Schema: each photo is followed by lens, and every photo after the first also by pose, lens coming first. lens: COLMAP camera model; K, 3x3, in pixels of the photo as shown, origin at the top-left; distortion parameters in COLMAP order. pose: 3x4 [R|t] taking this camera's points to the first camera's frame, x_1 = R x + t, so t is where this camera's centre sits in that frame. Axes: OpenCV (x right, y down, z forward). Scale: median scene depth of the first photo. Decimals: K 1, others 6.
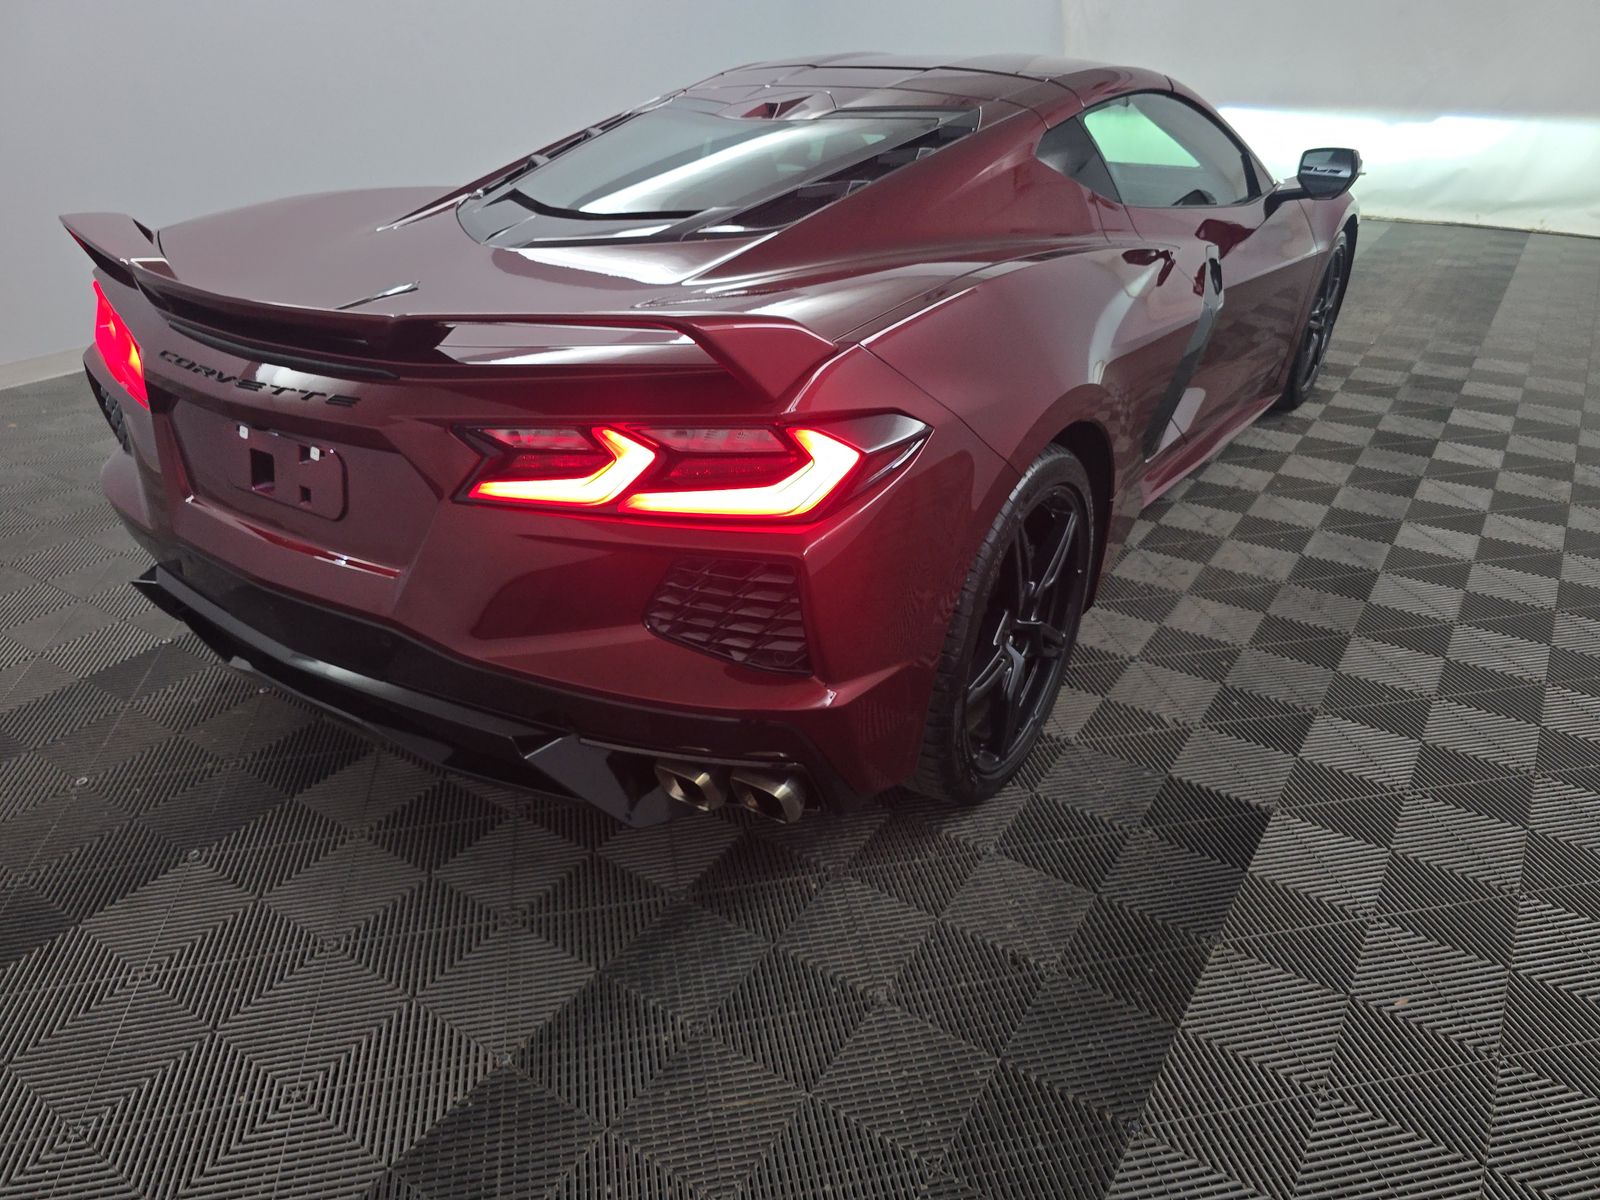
lens RADIAL K [[1099.7, 0, 800.0], [0, 1099.7, 600.0], [0, 0, 1]] dist [0.001368, 0.000090]
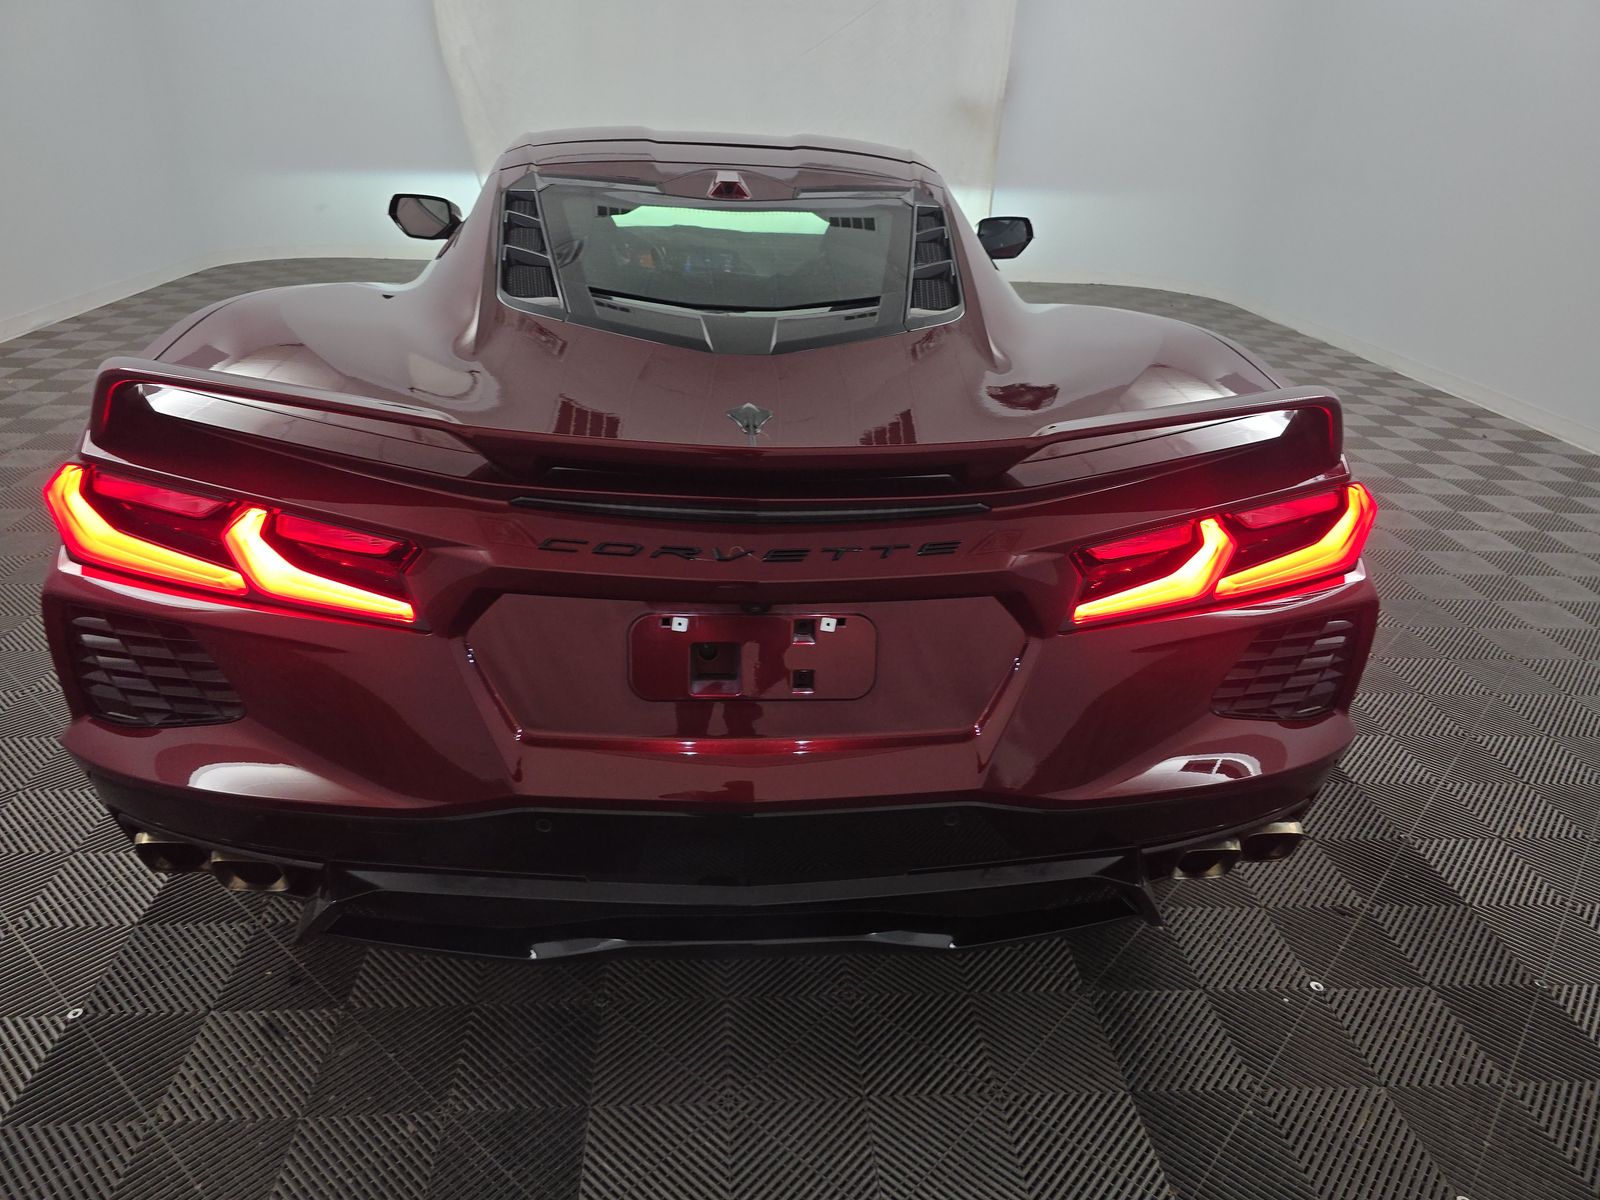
lens RADIAL K [[1099.7, 0, 800.0], [0, 1099.7, 600.0], [0, 0, 1]] dist [0.001368, 0.000090]
pose [[0.786879, -0.220436, 0.576394, -0.906479], [0.248485, 0.968139, 0.031029, -0.178986], [-0.564869, 0.118809, 0.816583, 0.360388]]
